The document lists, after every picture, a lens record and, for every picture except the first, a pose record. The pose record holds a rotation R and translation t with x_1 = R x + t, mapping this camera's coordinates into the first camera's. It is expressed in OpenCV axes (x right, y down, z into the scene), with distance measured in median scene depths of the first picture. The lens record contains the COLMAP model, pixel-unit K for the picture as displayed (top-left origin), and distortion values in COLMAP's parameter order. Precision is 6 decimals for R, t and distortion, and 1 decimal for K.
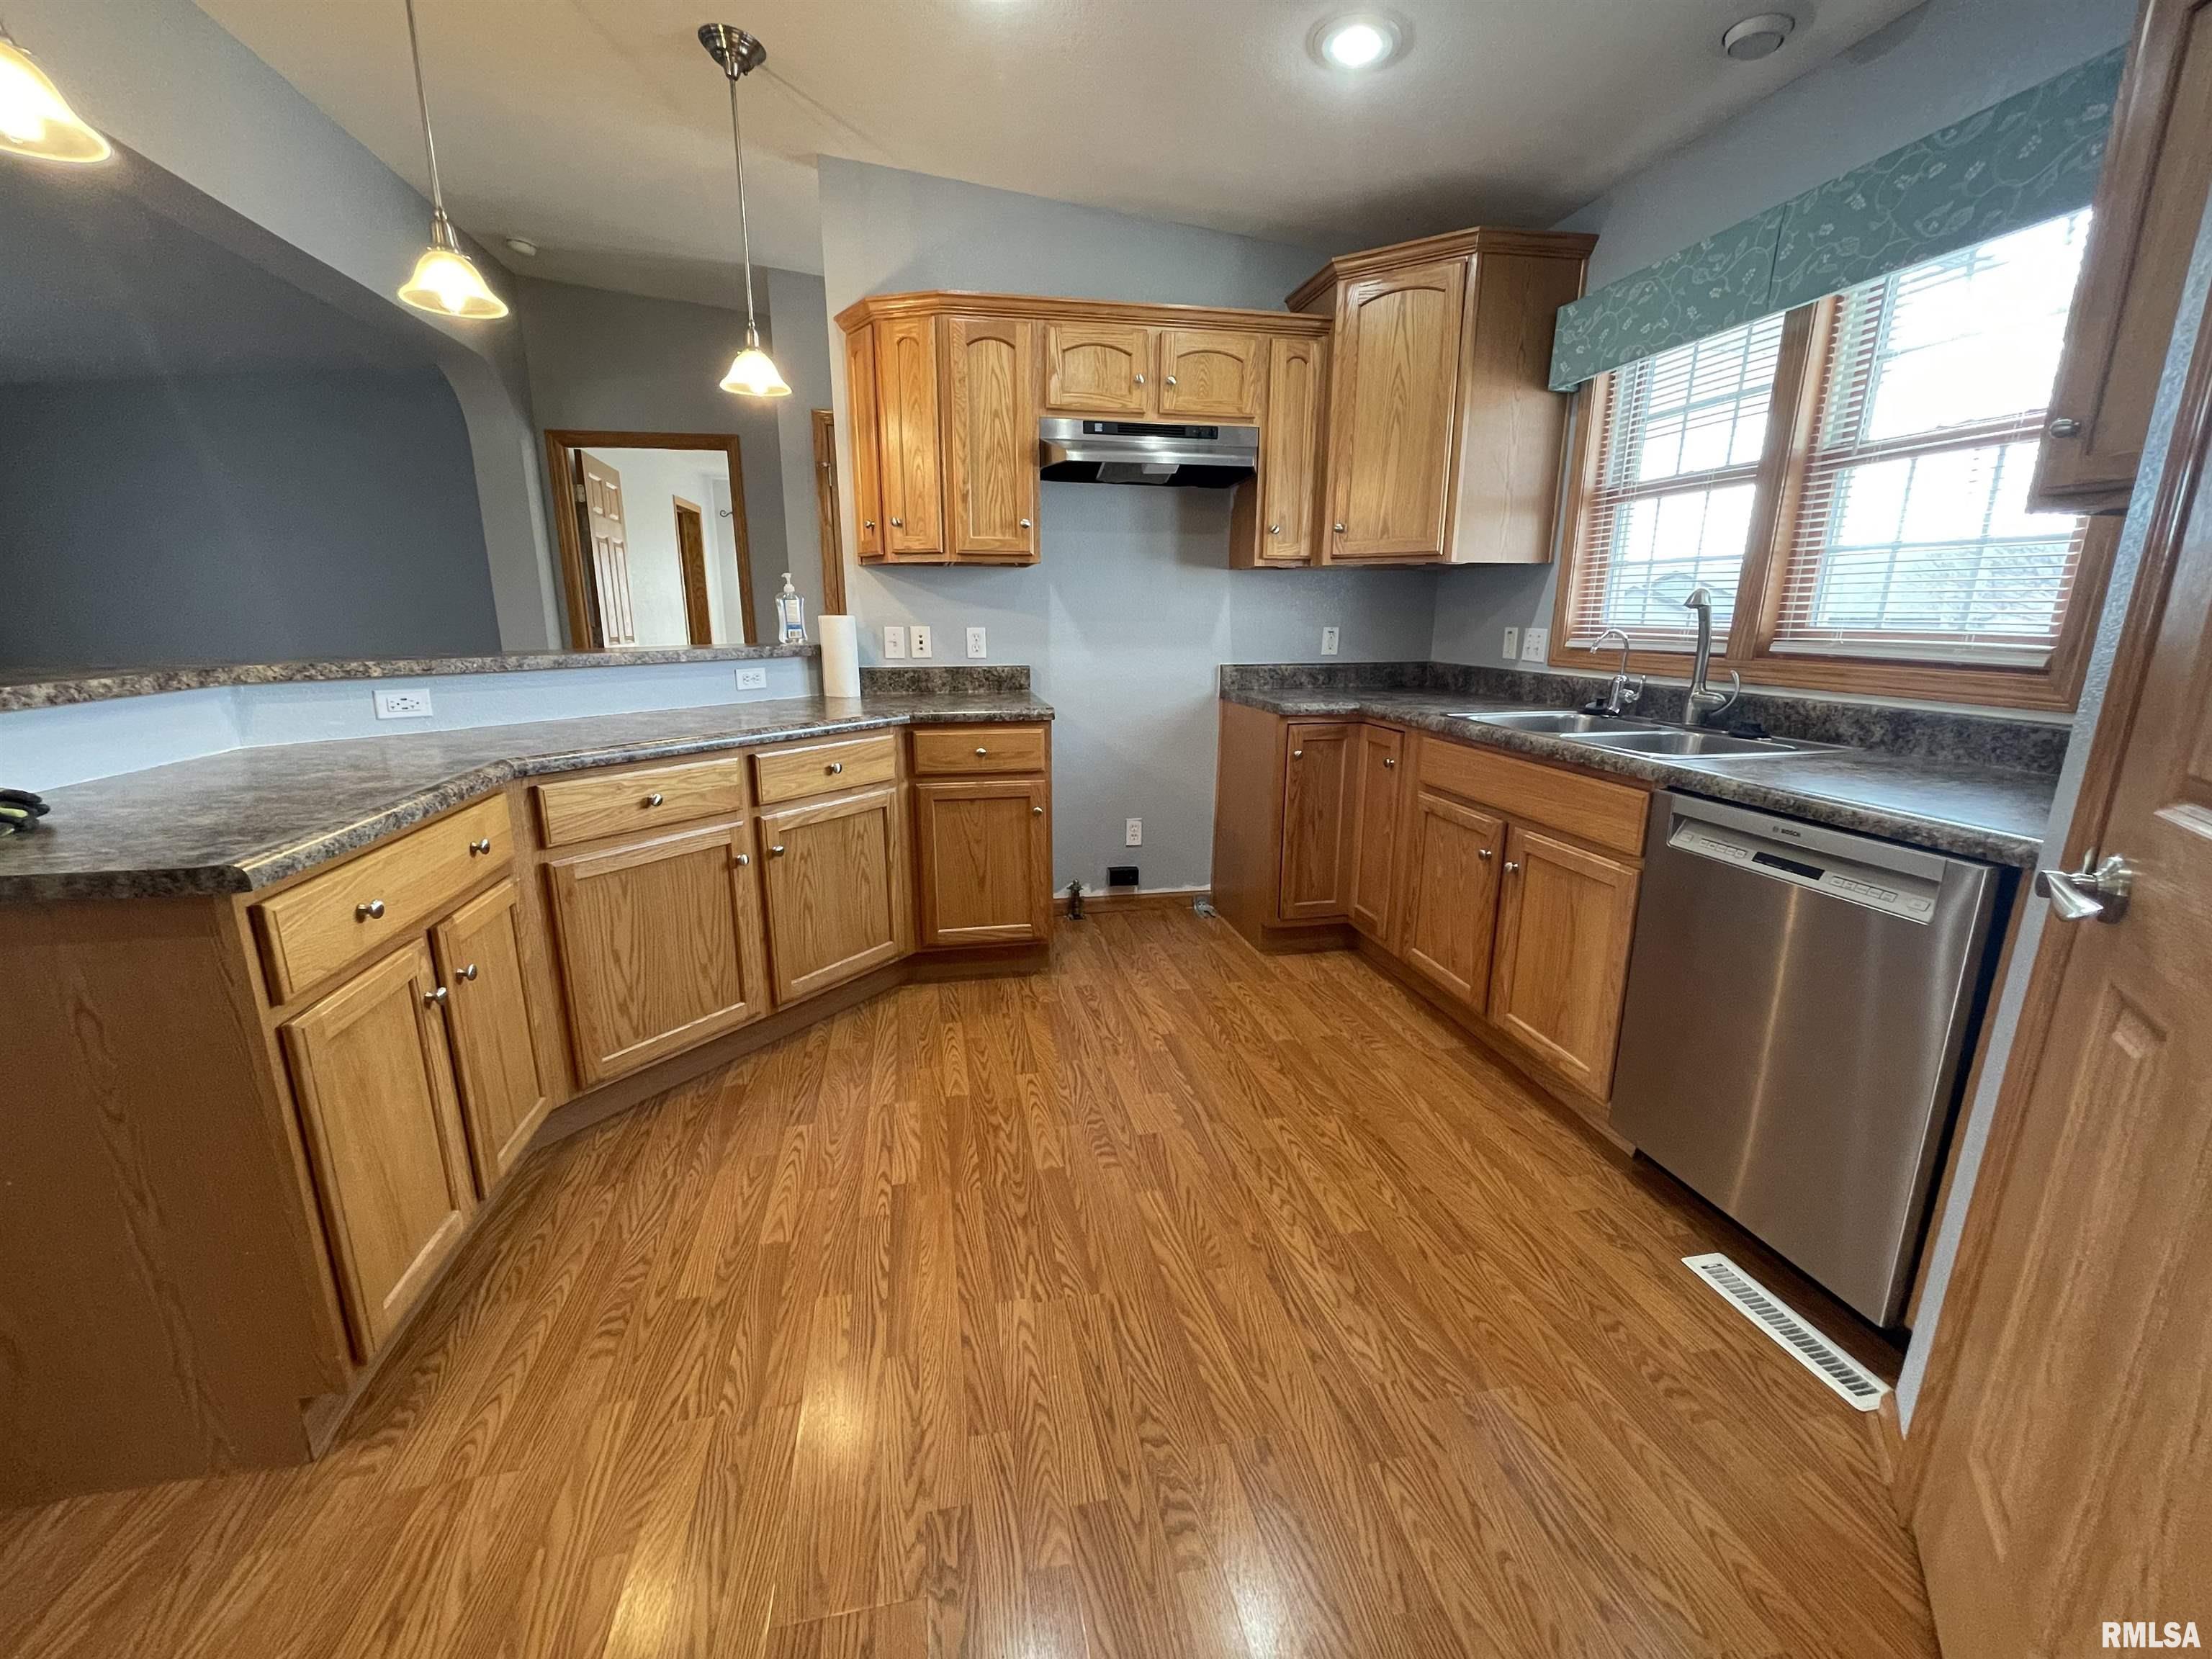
lens RADIAL K [[892.5, 0, 1090.2], [0, 892.5, 827.7], [0, 0, 1]] dist [-0.001775, -0.000004]
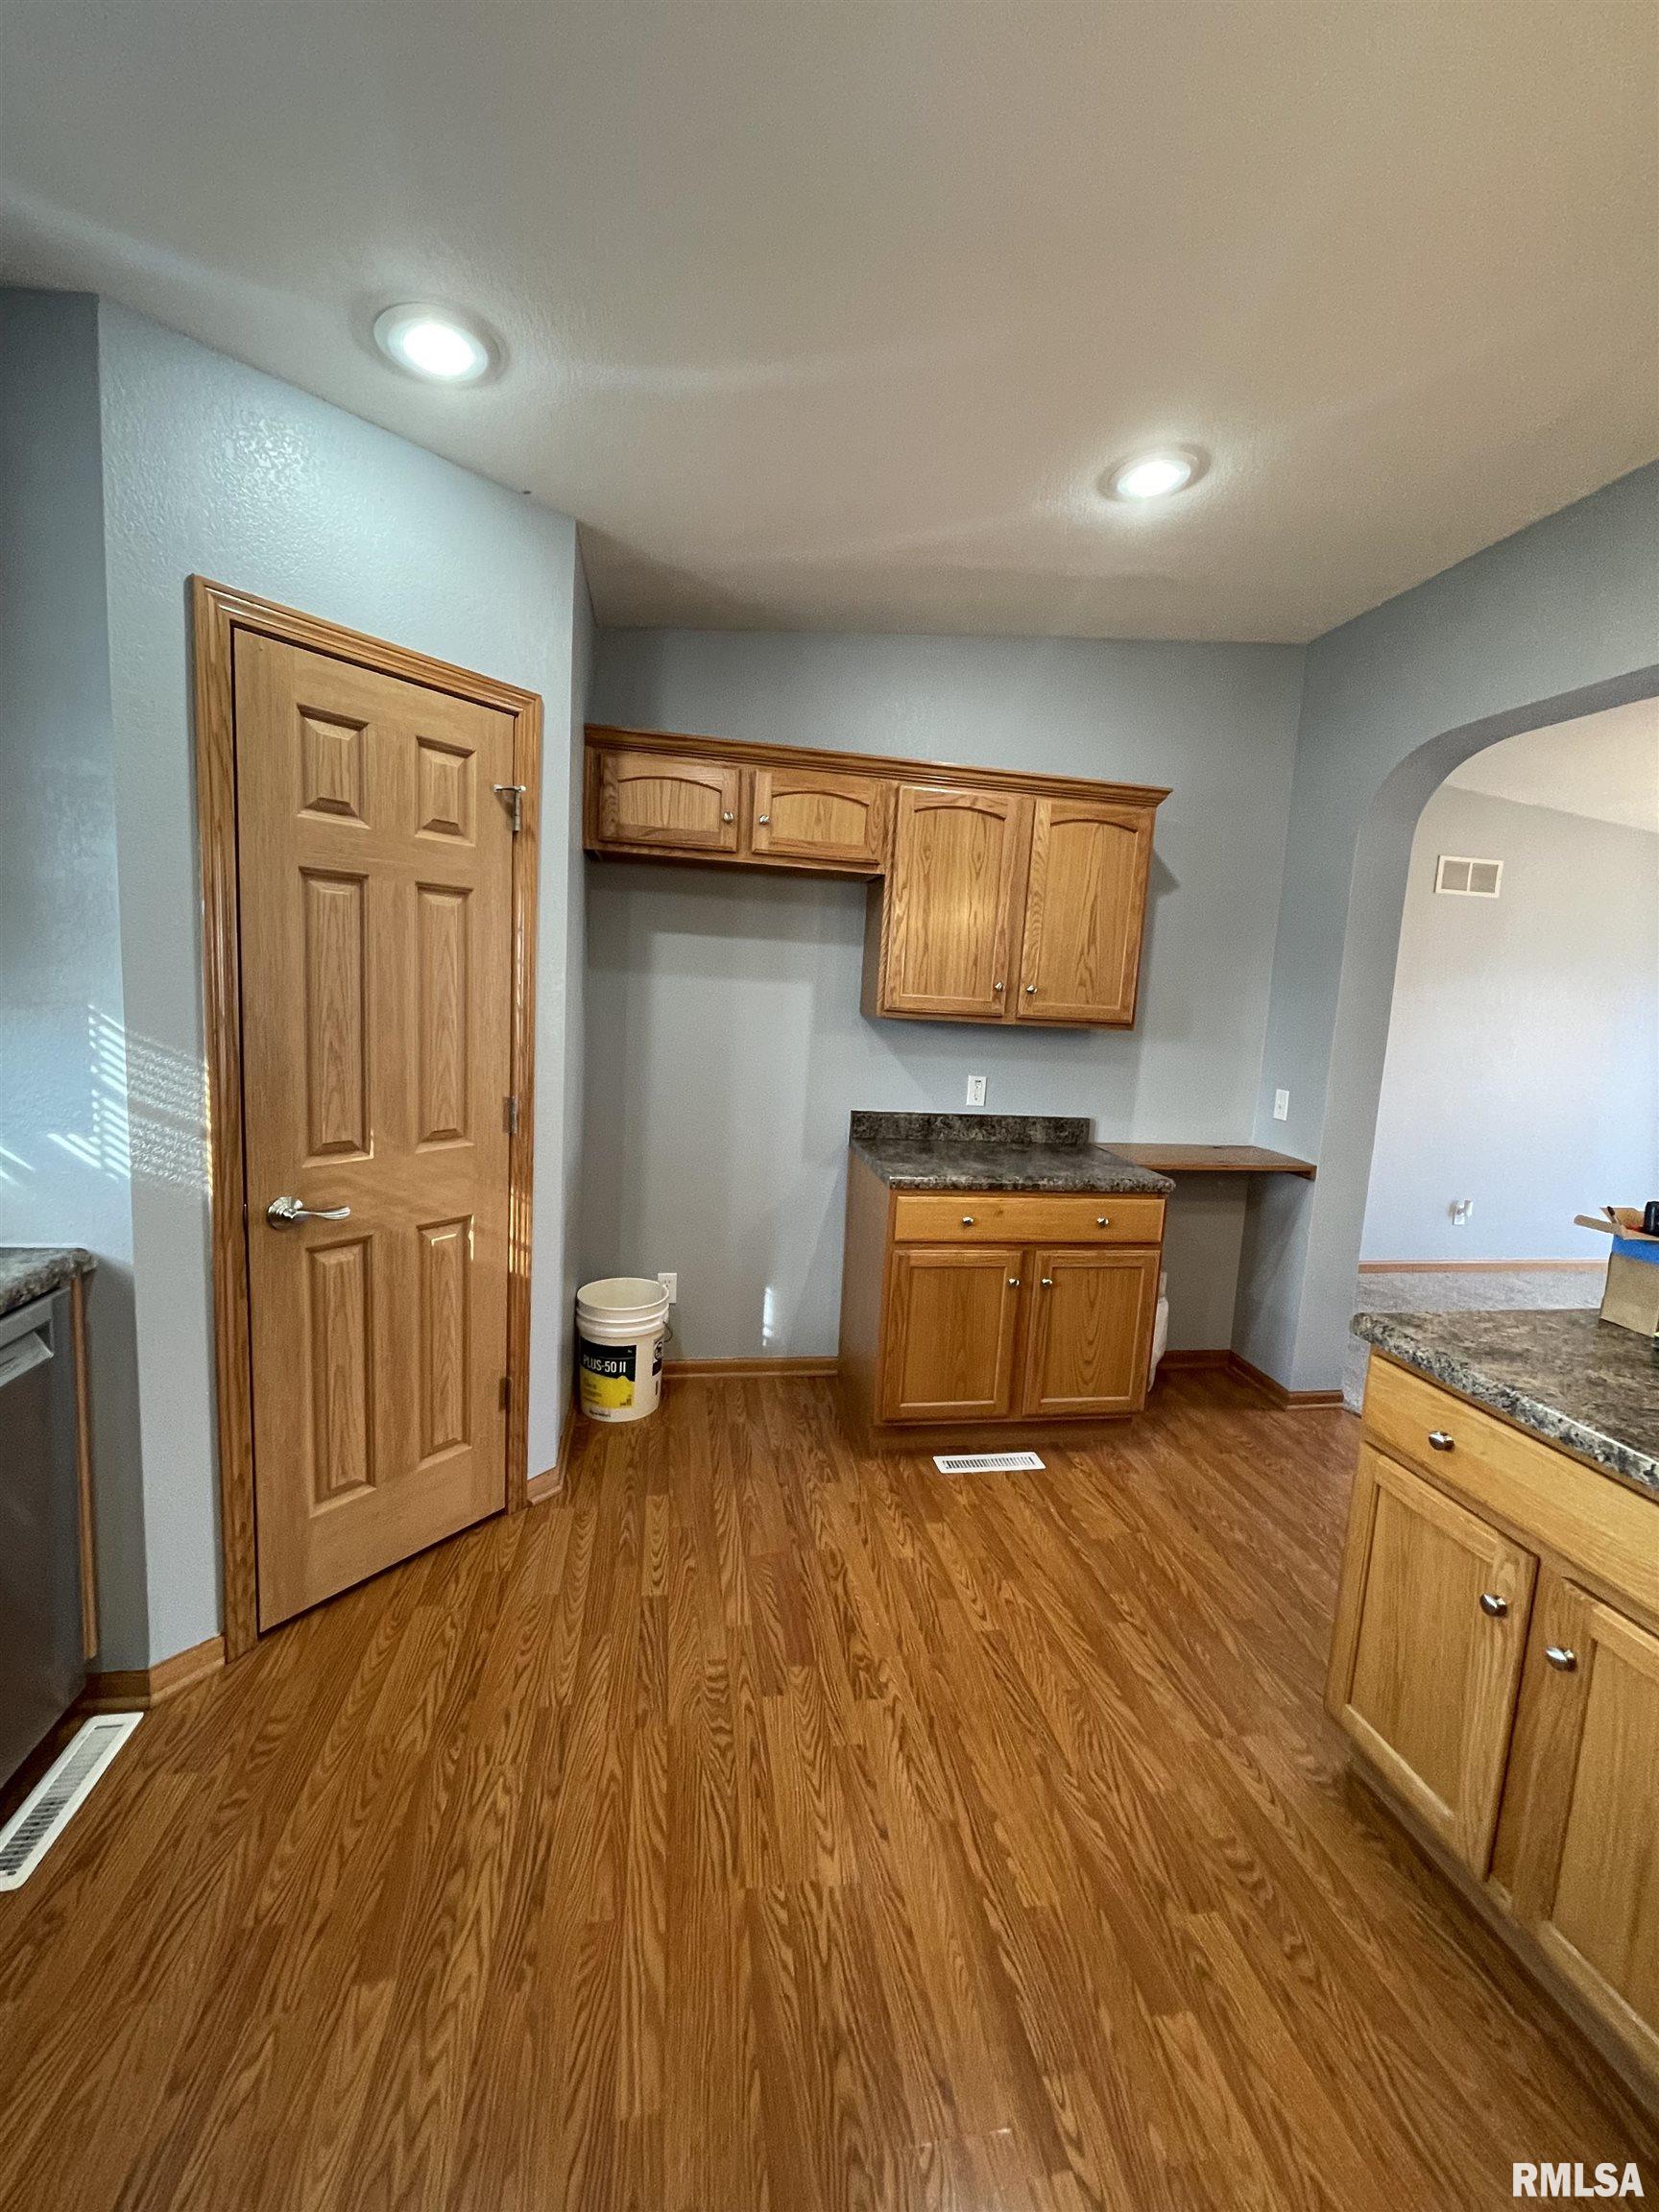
lens RADIAL K [[892.5, 0, 831.0], [0, 892.5, 1095.6], [0, 0, 1]] dist [-0.001775, -0.000004]
pose [[-0.998171, -0.059815, 0.008756, -0.030102], [-0.052881, 0.934130, 0.352993, -0.455171], [-0.029294, 0.351885, -0.935585, 1.326954]]
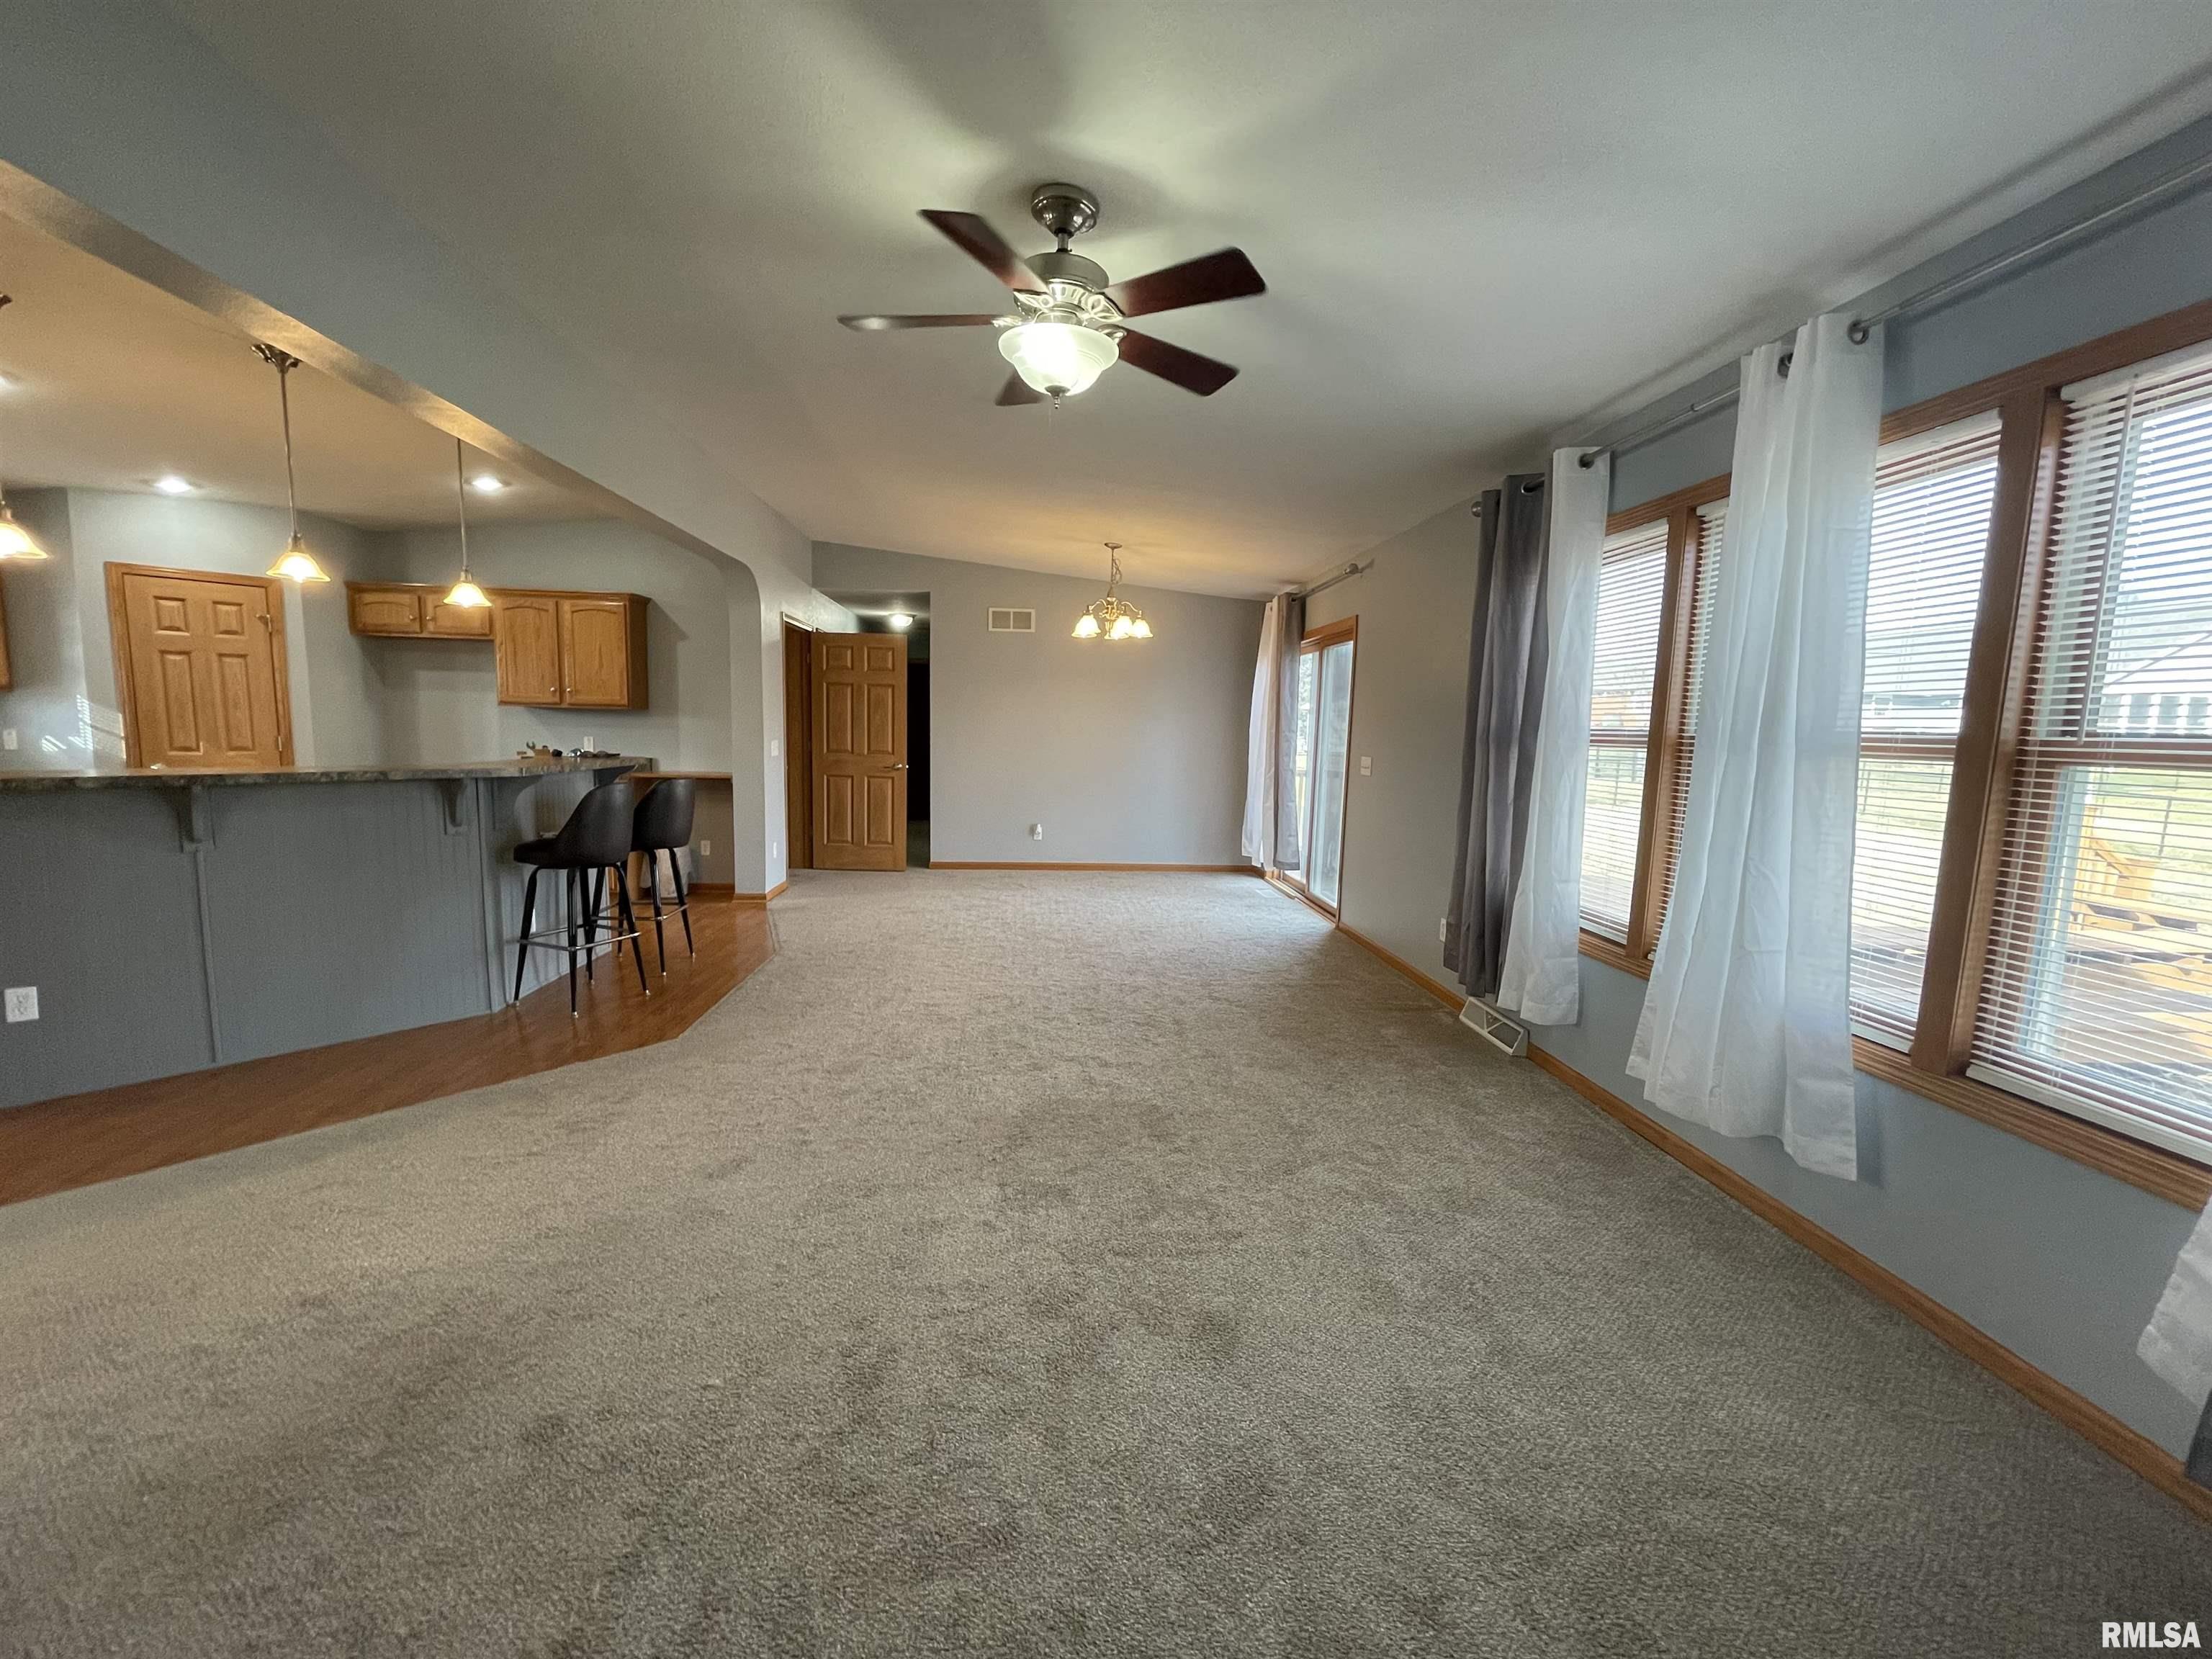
lens RADIAL K [[892.5, 0, 1106.3], [0, 892.5, 825.2], [0, 0, 1]] dist [-0.001775, -0.000004]
pose [[-0.990889, -0.042197, 0.127898, -2.749729], [0.003644, 0.940901, 0.338661, -0.733636], [-0.134630, 0.336042, -0.932175, 2.750548]]
